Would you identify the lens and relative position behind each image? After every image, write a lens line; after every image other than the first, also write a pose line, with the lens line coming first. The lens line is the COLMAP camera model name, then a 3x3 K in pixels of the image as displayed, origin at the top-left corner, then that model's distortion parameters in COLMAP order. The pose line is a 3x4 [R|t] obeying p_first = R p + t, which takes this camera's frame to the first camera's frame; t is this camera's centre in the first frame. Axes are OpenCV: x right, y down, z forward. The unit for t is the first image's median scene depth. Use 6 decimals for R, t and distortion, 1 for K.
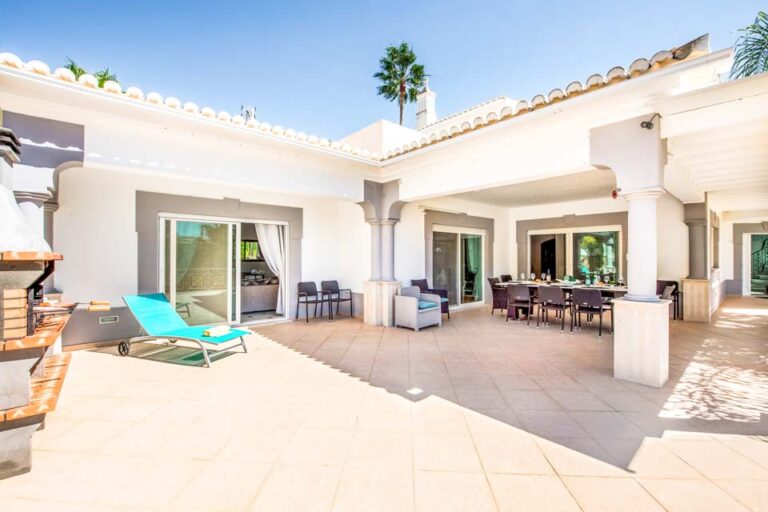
lens RADIAL K [[329.2, 0, 380.3], [0, 329.2, 261.5], [0, 0, 1]] dist [-0.018020, -0.000009]
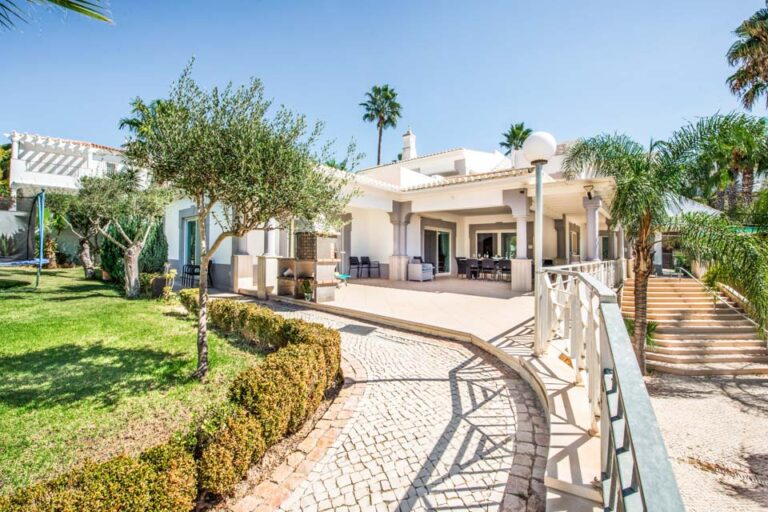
lens RADIAL K [[310.5, 0, 381.5], [0, 310.5, 241.3], [0, 0, 1]] dist [0.002306, 0.000027]
pose [[0.990175, 0.026820, 0.137240, -0.300120], [-0.020226, 0.998583, -0.049220, 0.058451], [-0.138365, 0.045960, 0.989314, -0.613585]]
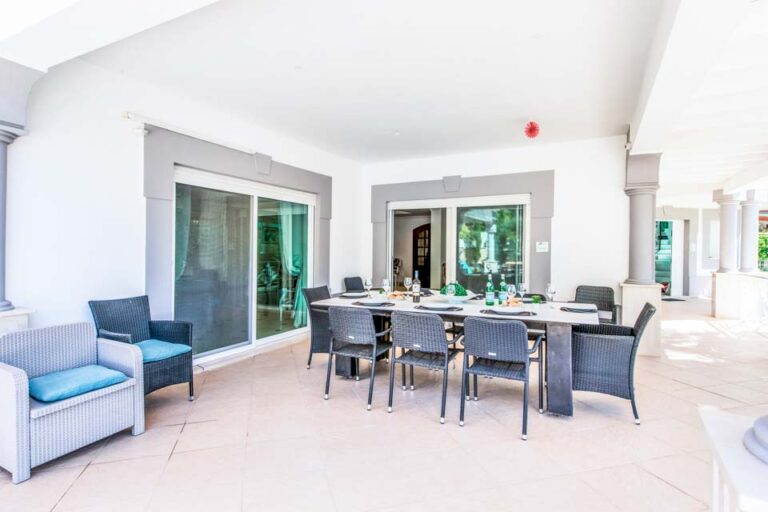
lens RADIAL K [[412.3, 0, 385.4], [0, 412.3, 255.5], [0, 0, 1]] dist [-0.001083, -0.000778]
pose [[0.929749, 0.002664, 0.368186, 0.224262], [-0.004666, 0.999979, 0.004546, 0.000057], [-0.368166, -0.005944, 0.929741, 0.409641]]
